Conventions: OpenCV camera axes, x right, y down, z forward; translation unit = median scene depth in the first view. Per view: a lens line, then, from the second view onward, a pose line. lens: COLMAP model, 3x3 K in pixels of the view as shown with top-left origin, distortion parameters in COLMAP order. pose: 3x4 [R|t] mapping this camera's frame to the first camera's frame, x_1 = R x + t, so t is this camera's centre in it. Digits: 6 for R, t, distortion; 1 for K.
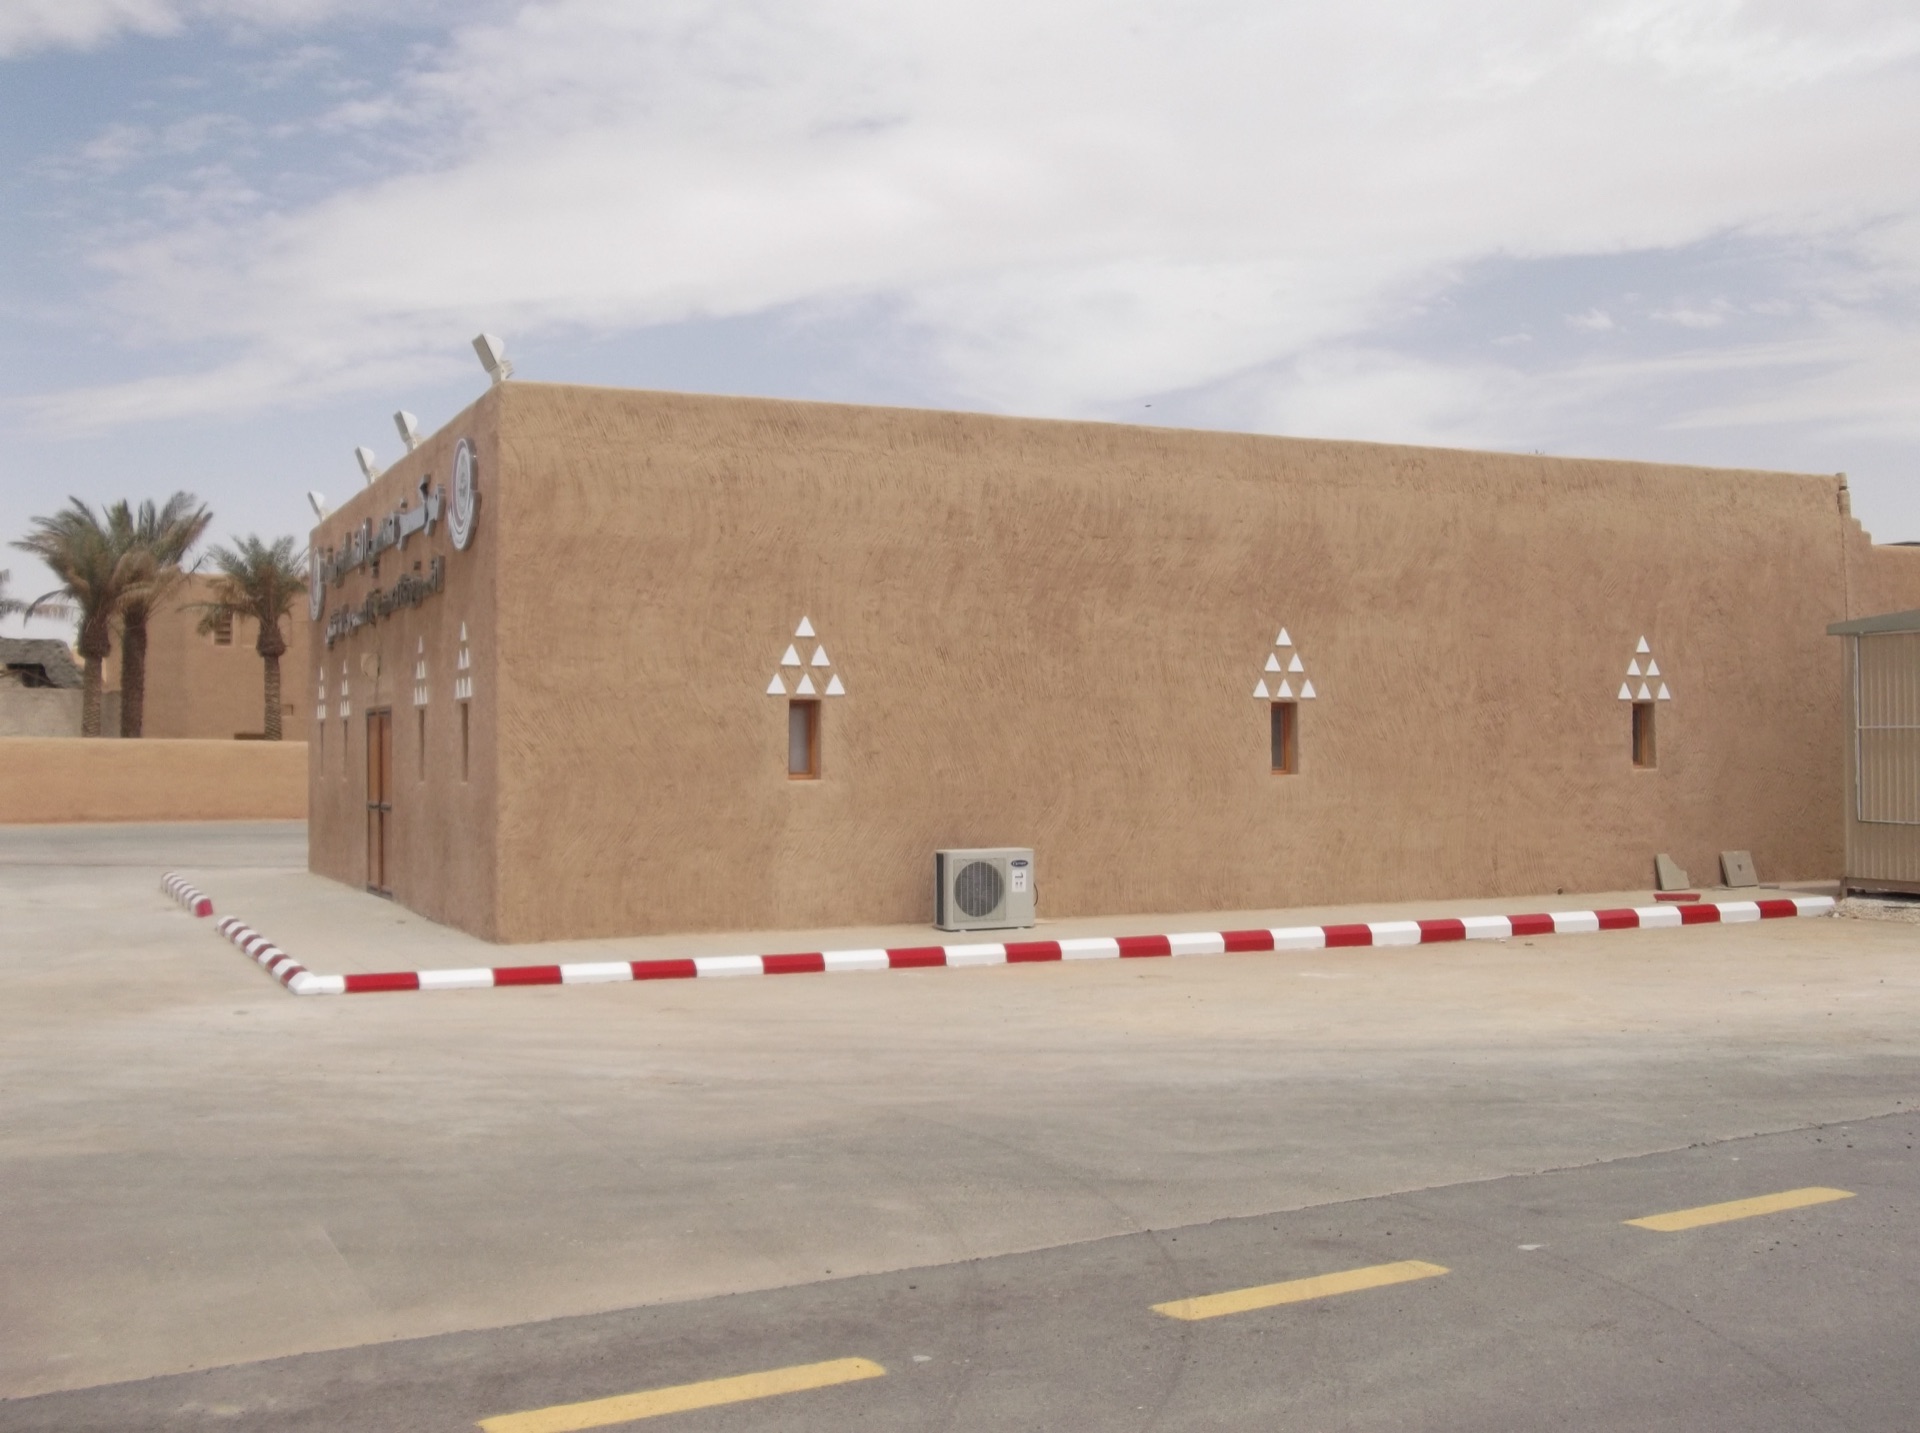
lens RADIAL K [[2102.9, 0, 960.0], [0, 2102.9, 716.5], [0, 0, 1]] dist [-0.019398, 0.018946]
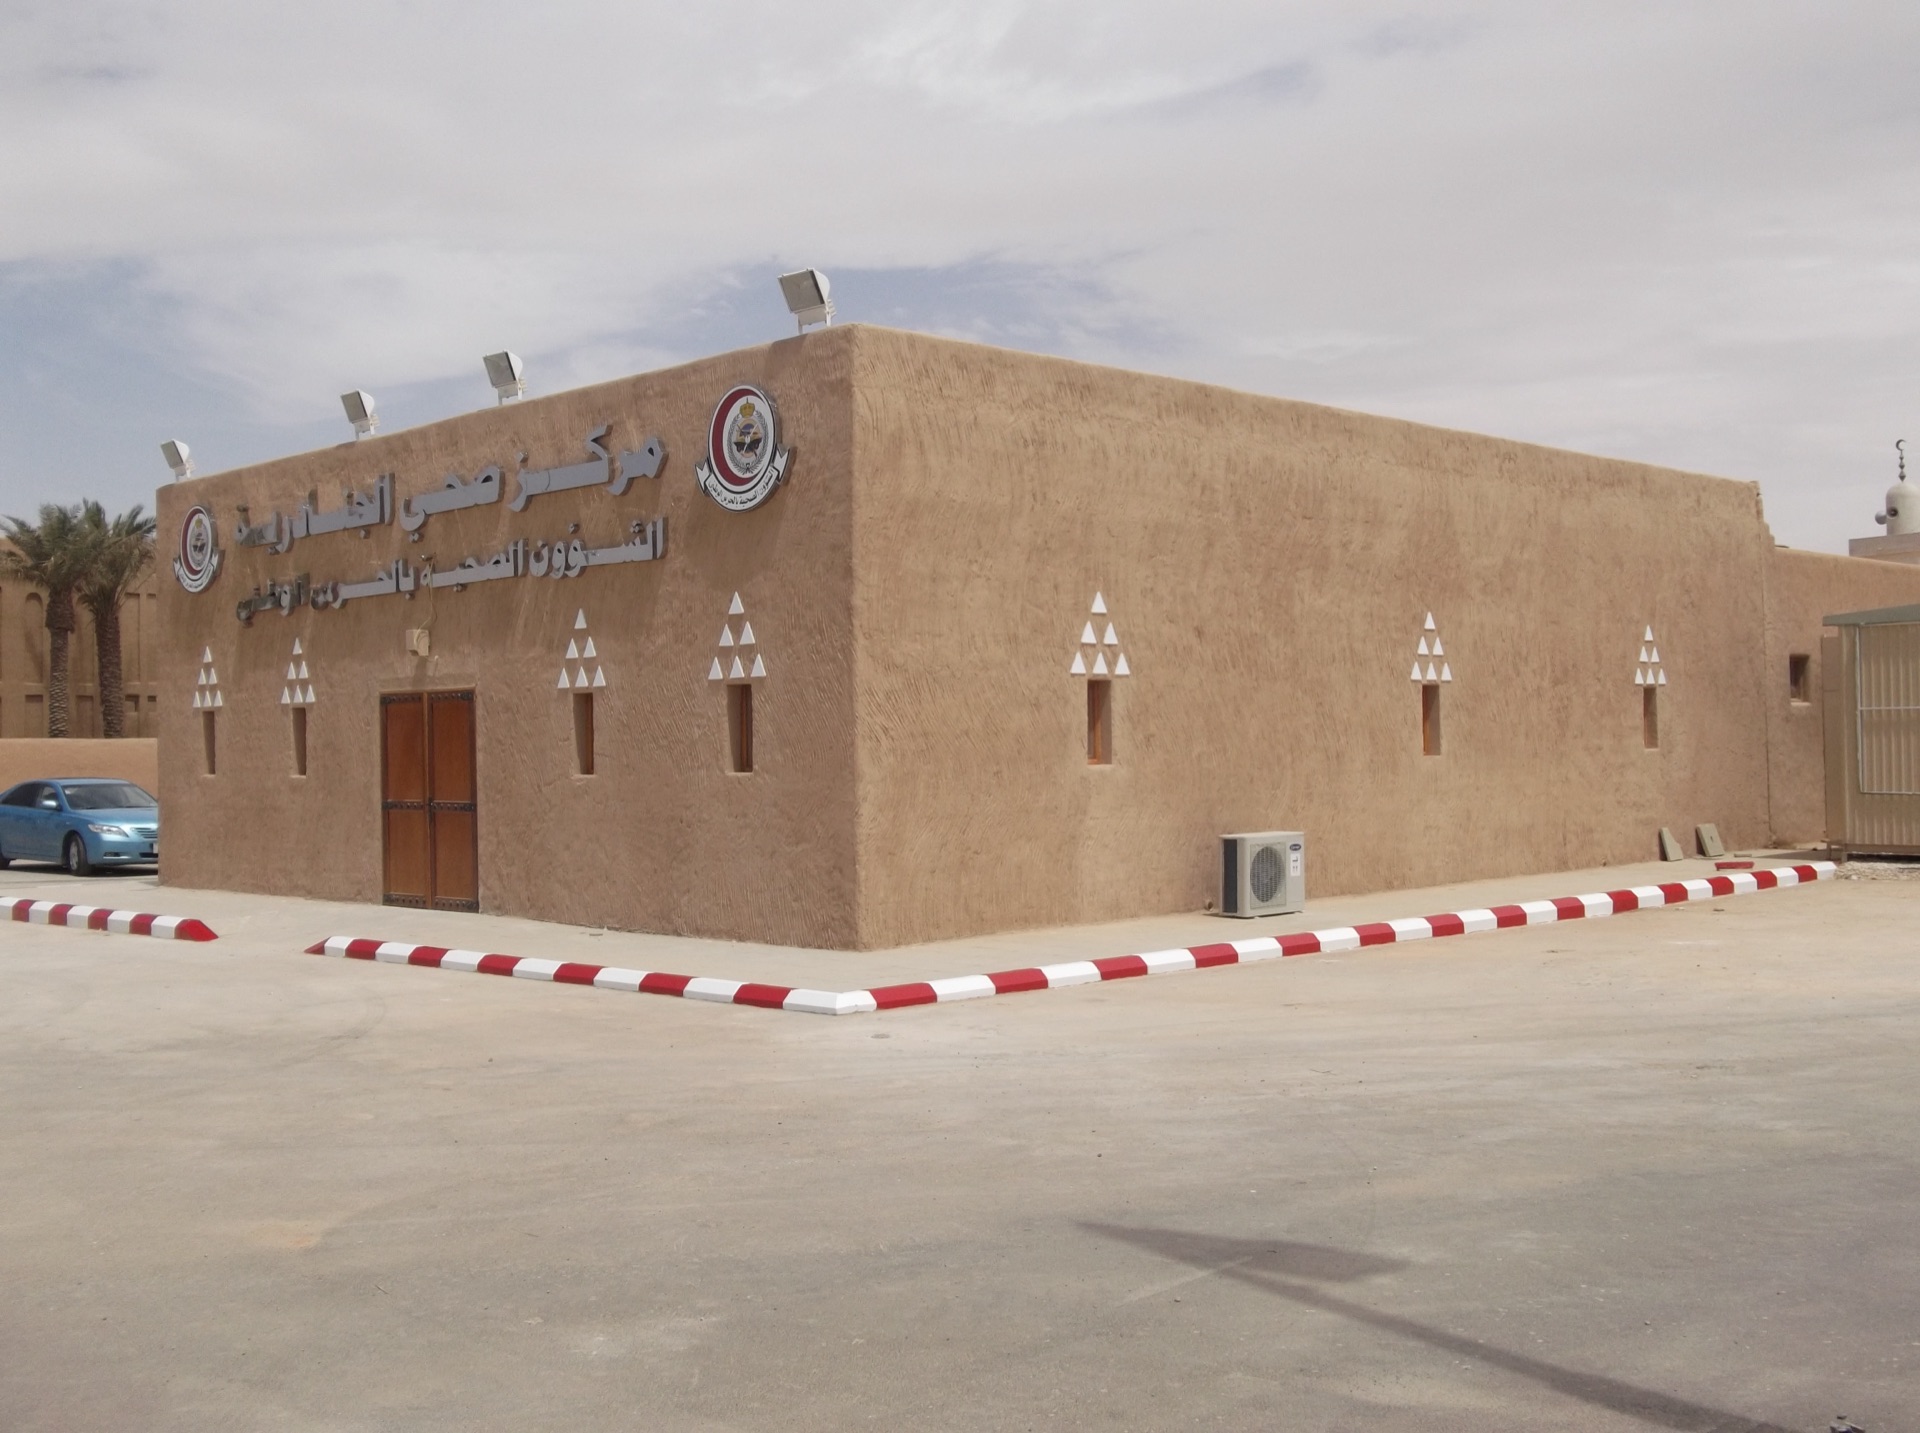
lens RADIAL K [[2102.9, 0, 960.0], [0, 2102.9, 716.5], [0, 0, 1]] dist [-0.019398, 0.018946]
pose [[0.940031, -0.003489, 0.341072, -0.435234], [0.002762, 0.999993, 0.002619, 0.005499], [-0.341079, -0.001520, 0.940033, 0.125796]]
